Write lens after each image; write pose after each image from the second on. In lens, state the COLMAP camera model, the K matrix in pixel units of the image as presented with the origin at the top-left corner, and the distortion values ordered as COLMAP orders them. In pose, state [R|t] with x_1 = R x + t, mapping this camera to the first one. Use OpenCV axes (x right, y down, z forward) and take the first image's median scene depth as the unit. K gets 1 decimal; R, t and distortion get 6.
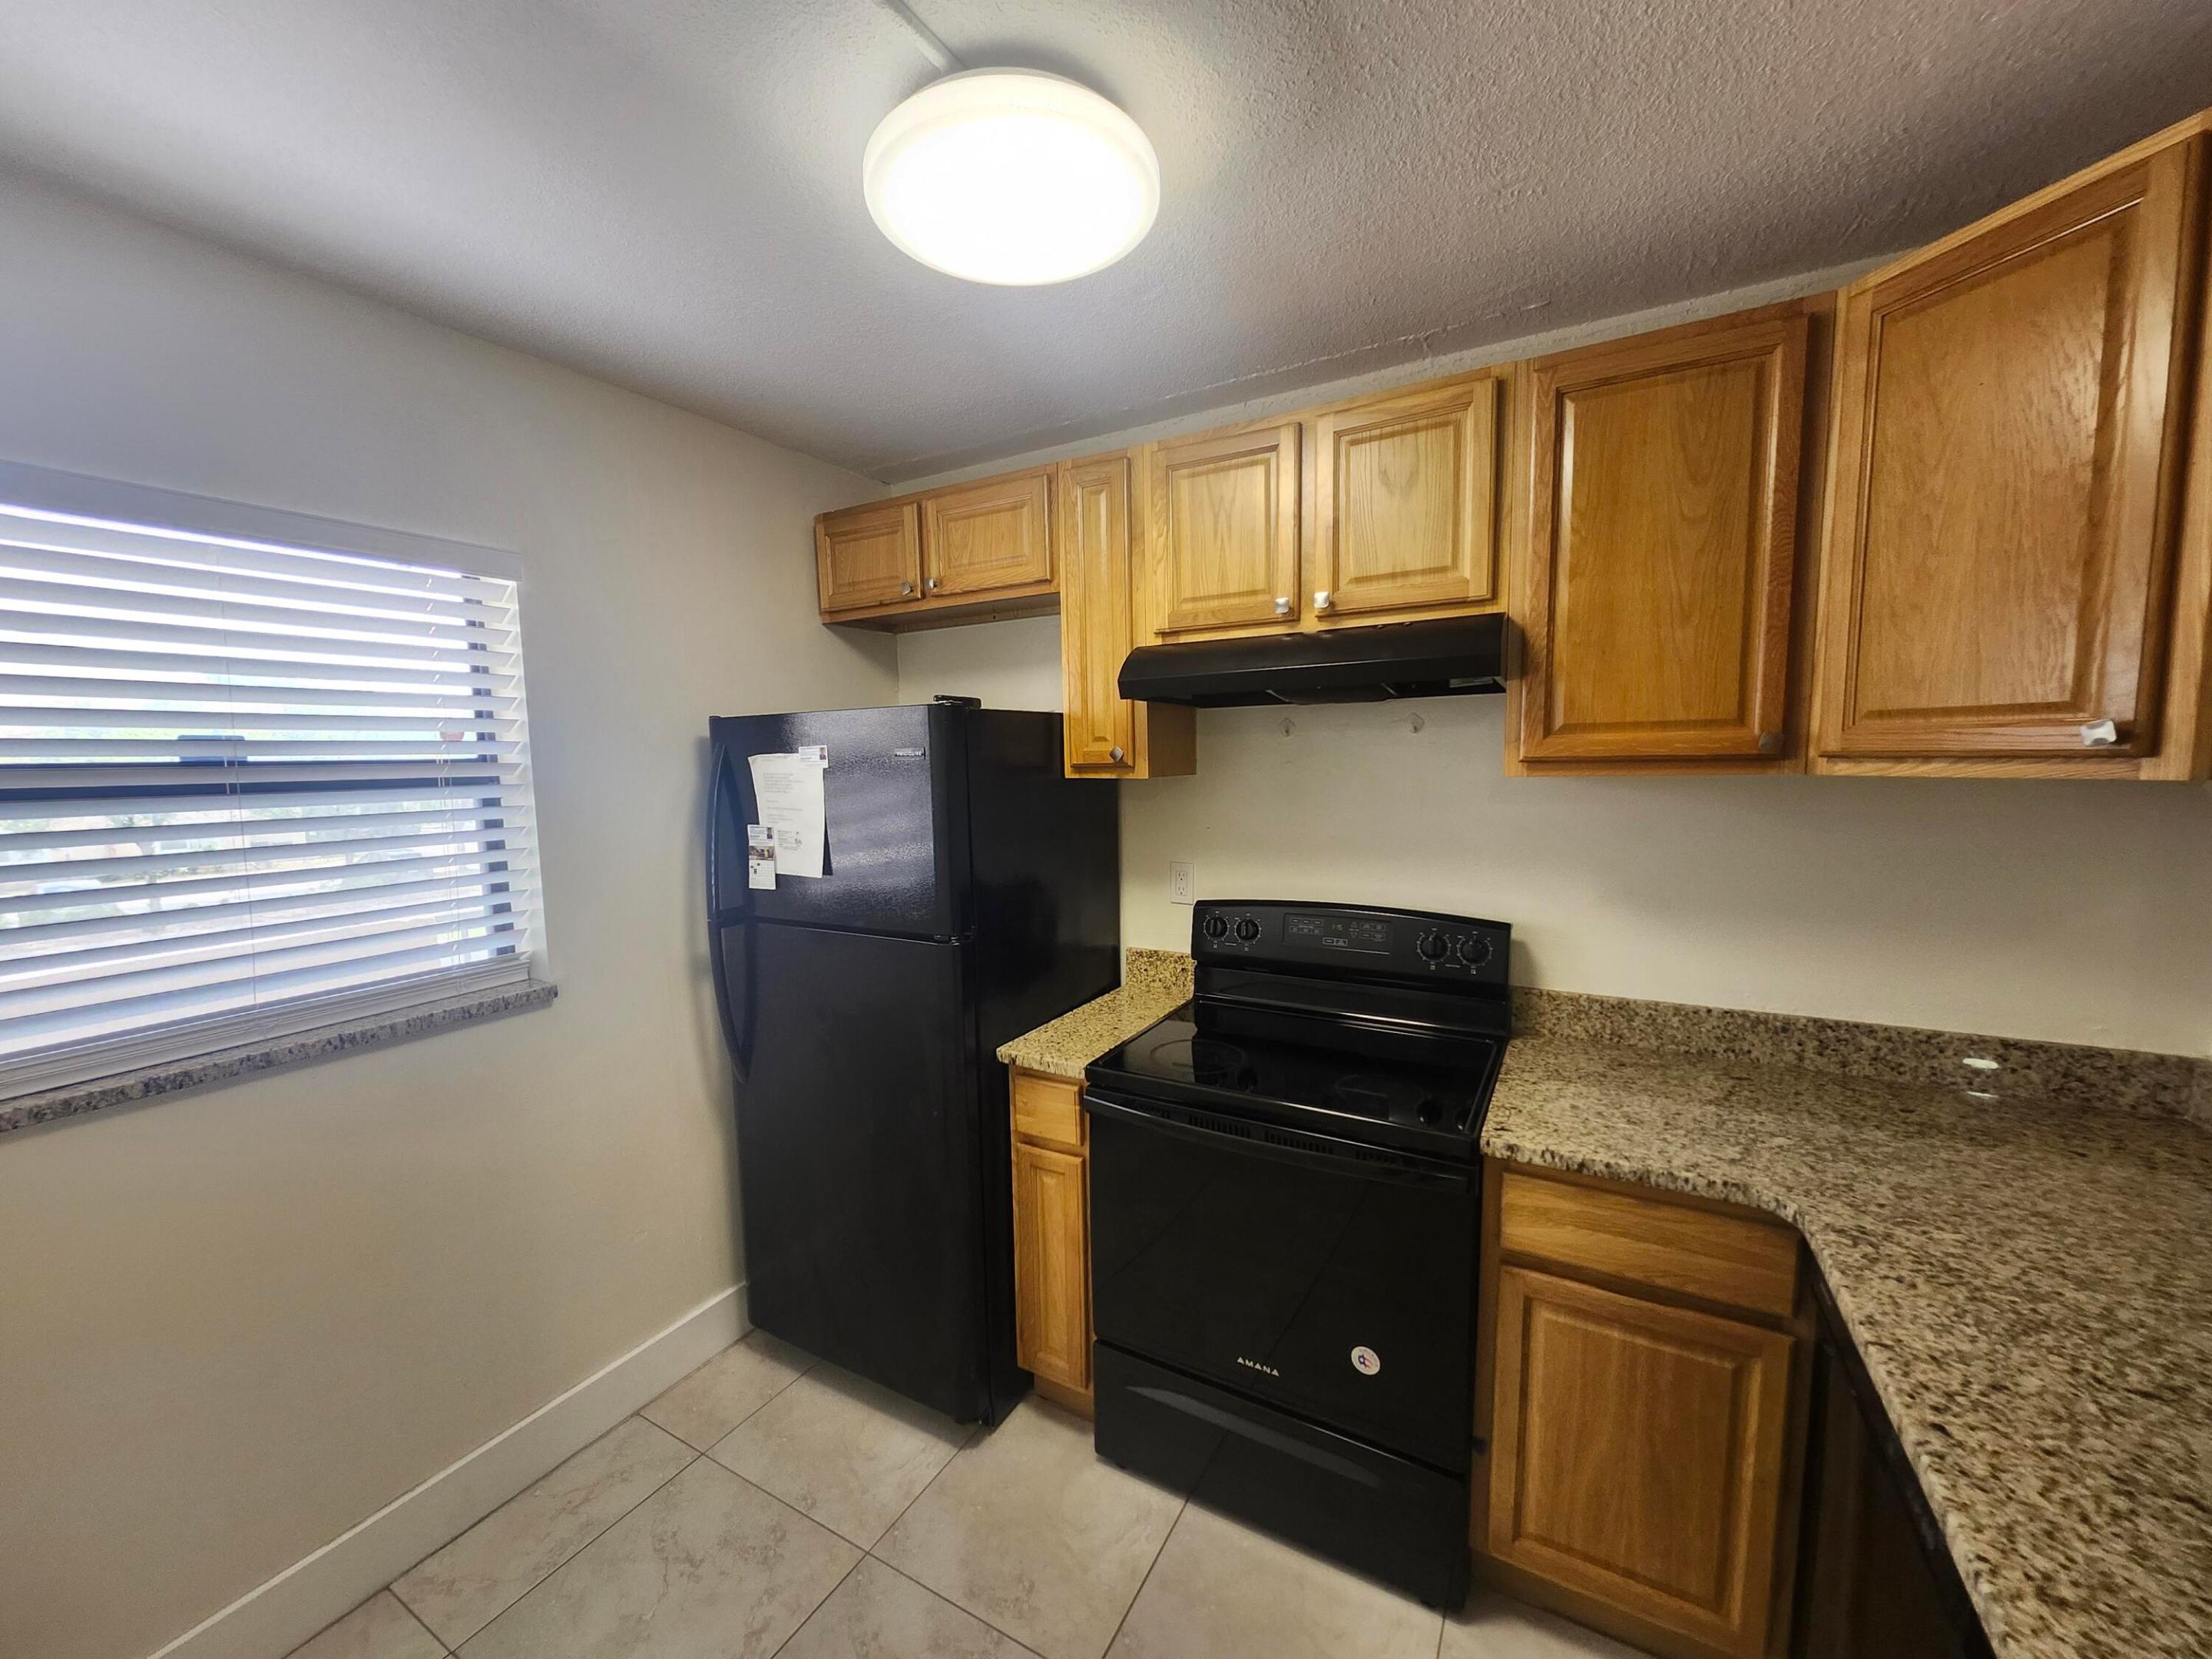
lens RADIAL K [[867.2, 0, 1089.6], [0, 867.2, 839.8], [0, 0, 1]] dist [0.000244, -0.000064]
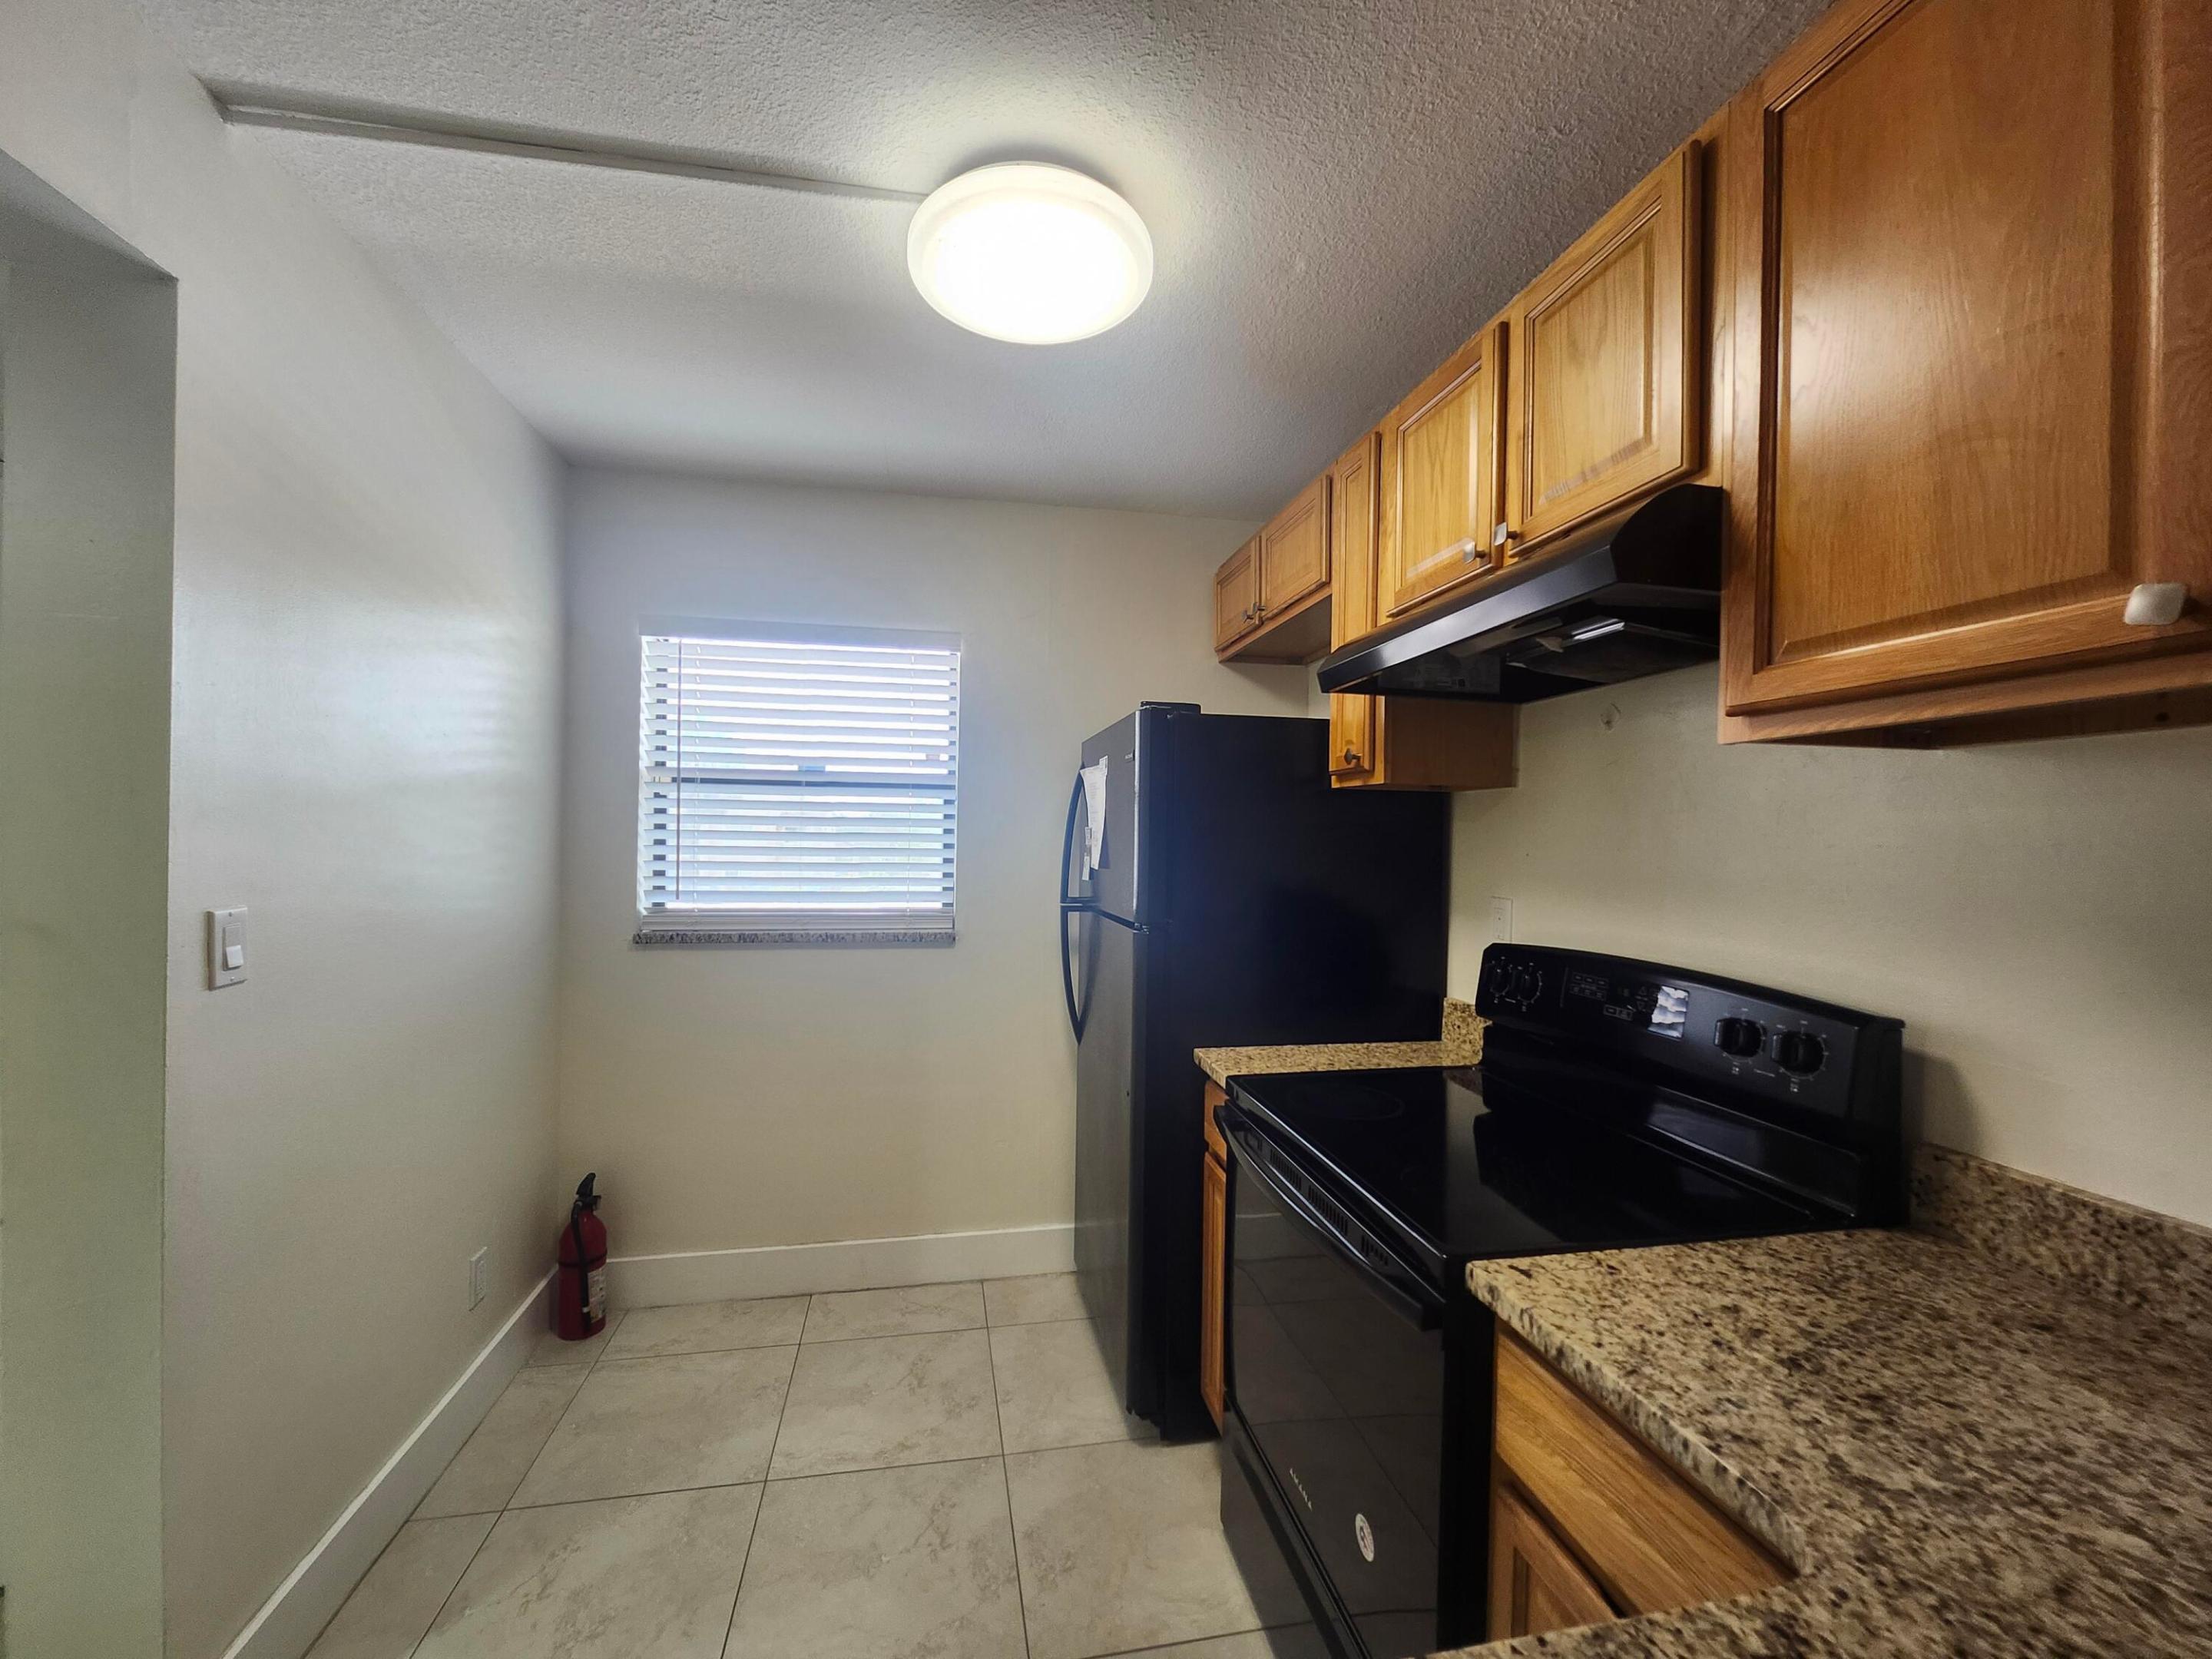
lens RADIAL K [[867.2, 0, 1093.6], [0, 867.2, 840.9], [0, 0, 1]] dist [0.000244, -0.000064]
pose [[0.652500, 0.032446, -0.757094, 0.623194], [-0.102920, 0.993620, -0.046118, 0.066510], [0.750768, 0.108012, 0.651676, 0.257470]]
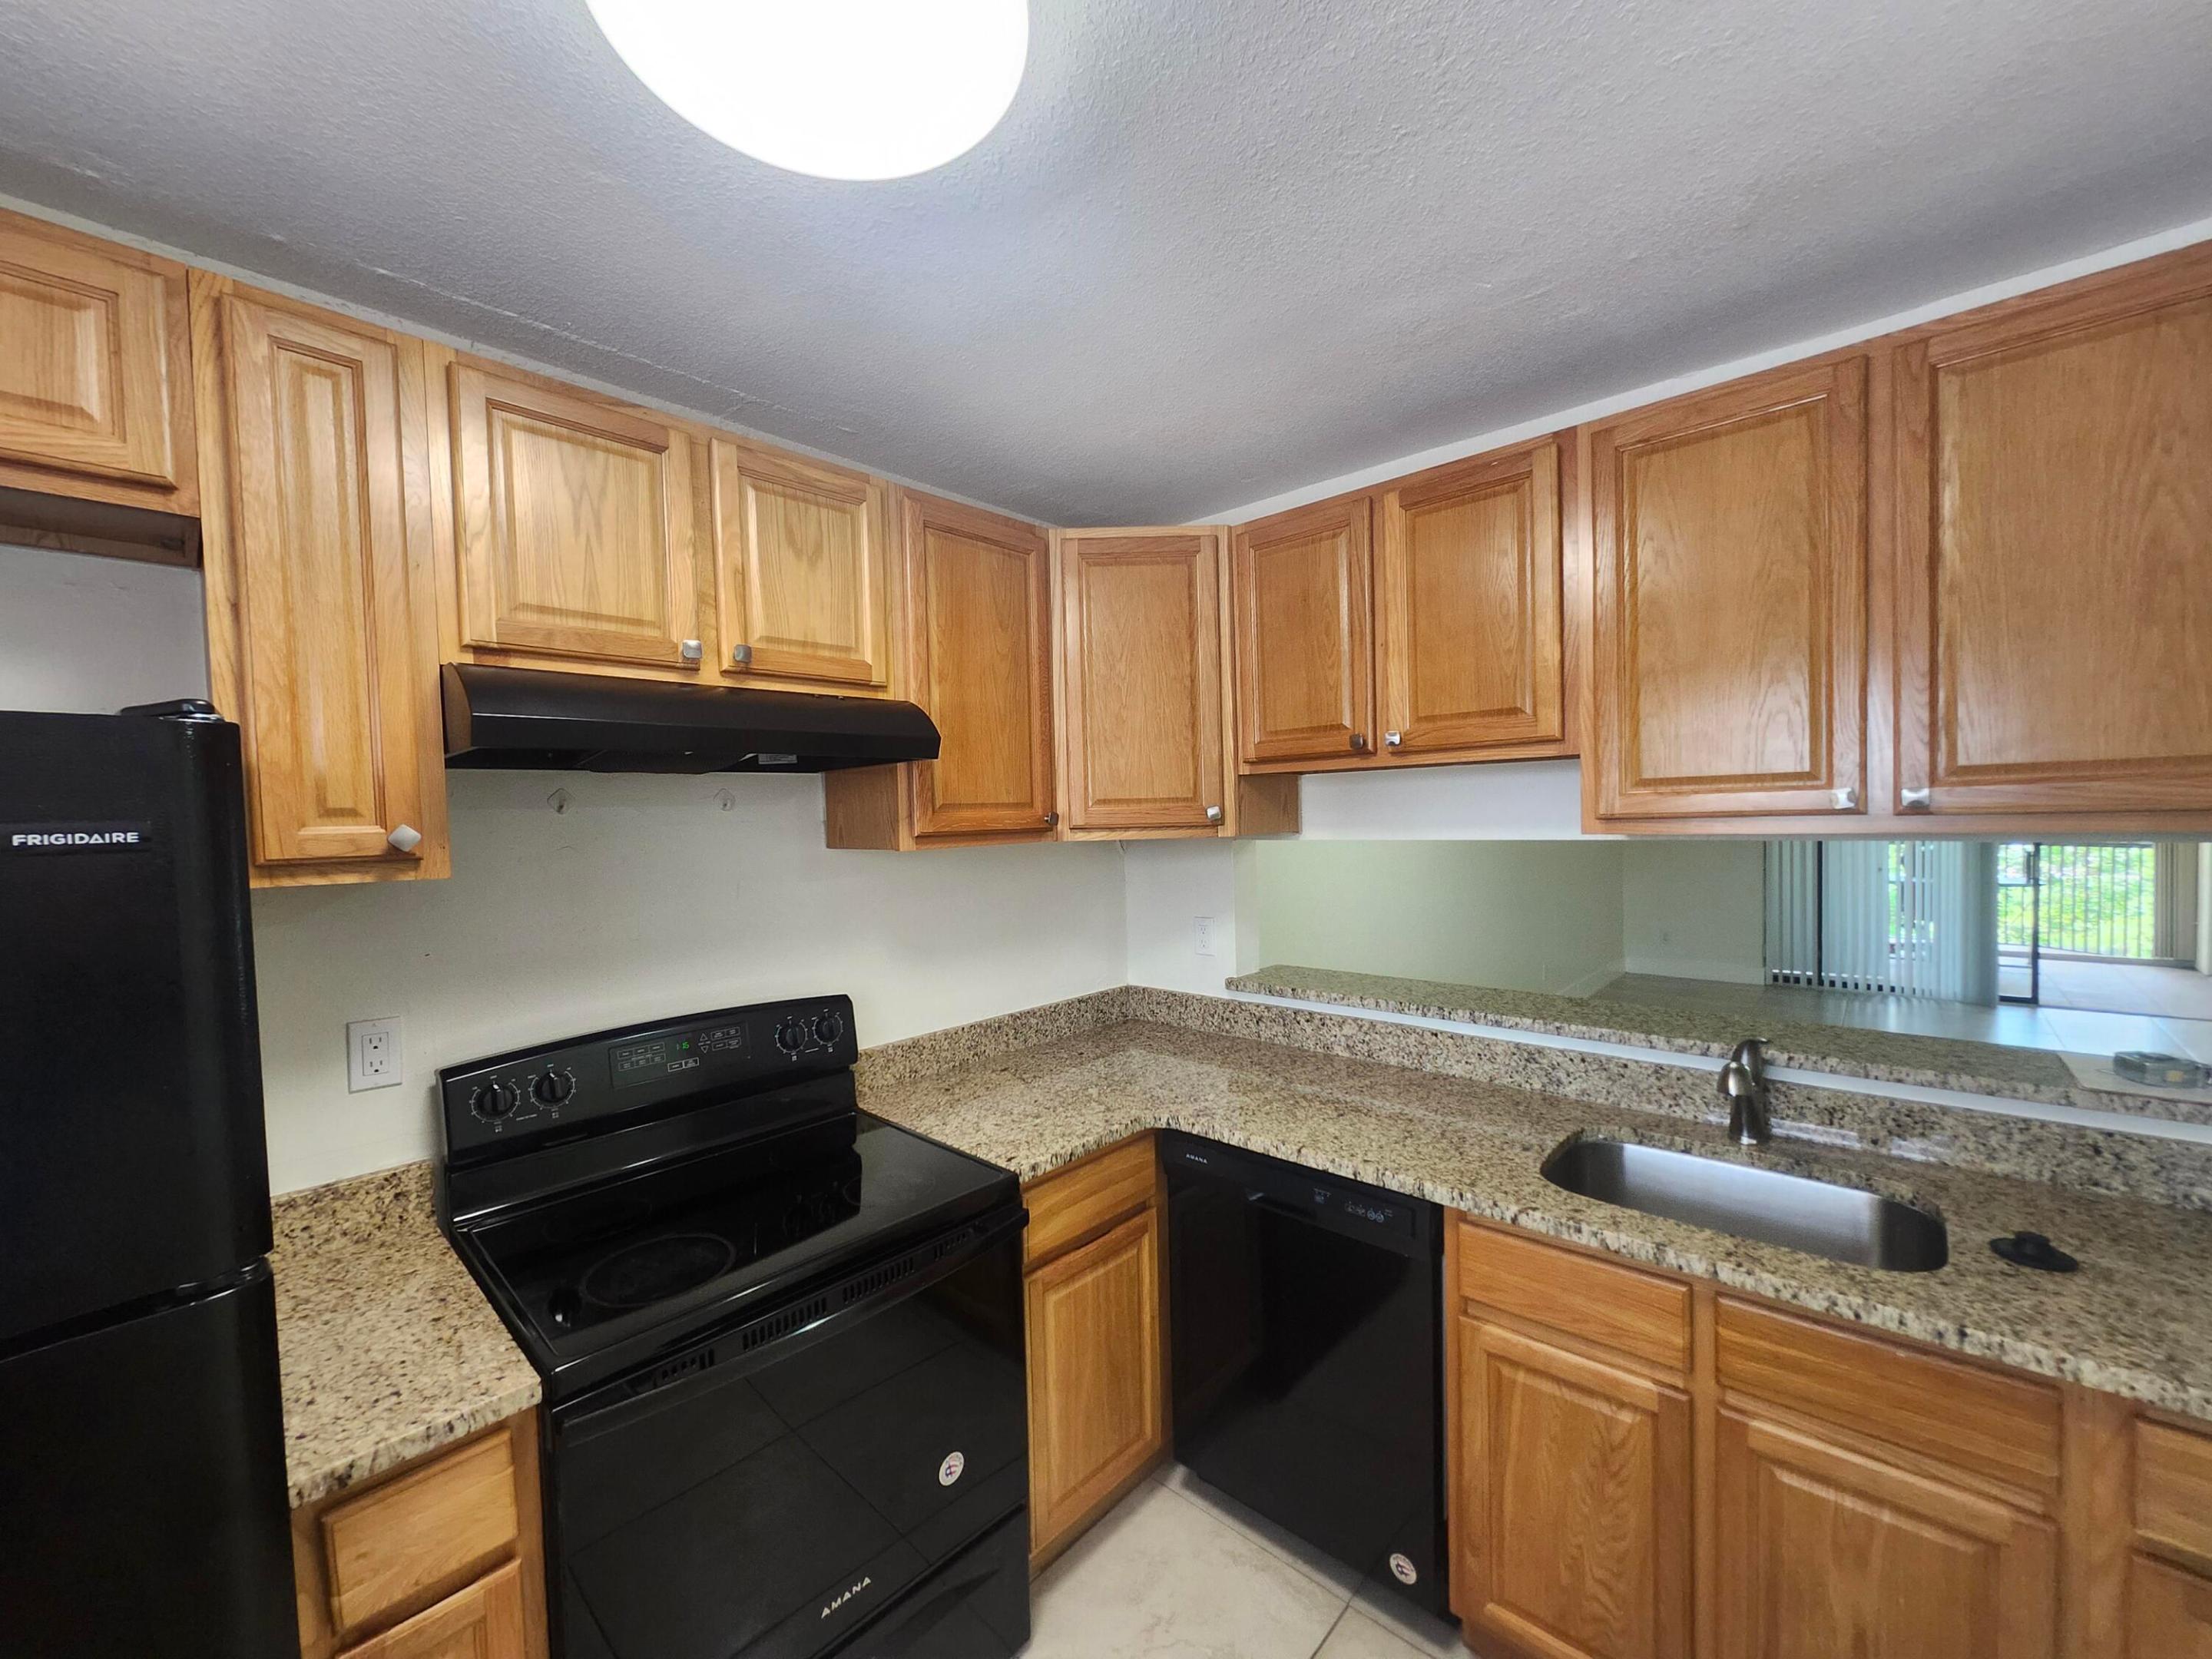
lens RADIAL K [[867.2, 0, 1096.2], [0, 867.2, 839.1], [0, 0, 1]] dist [0.000244, -0.000064]
pose [[0.224877, -0.014781, 0.974275, -0.492330], [0.116237, 0.993152, -0.011762, -0.043917], [-0.967429, 0.115892, 0.225056, 0.493405]]
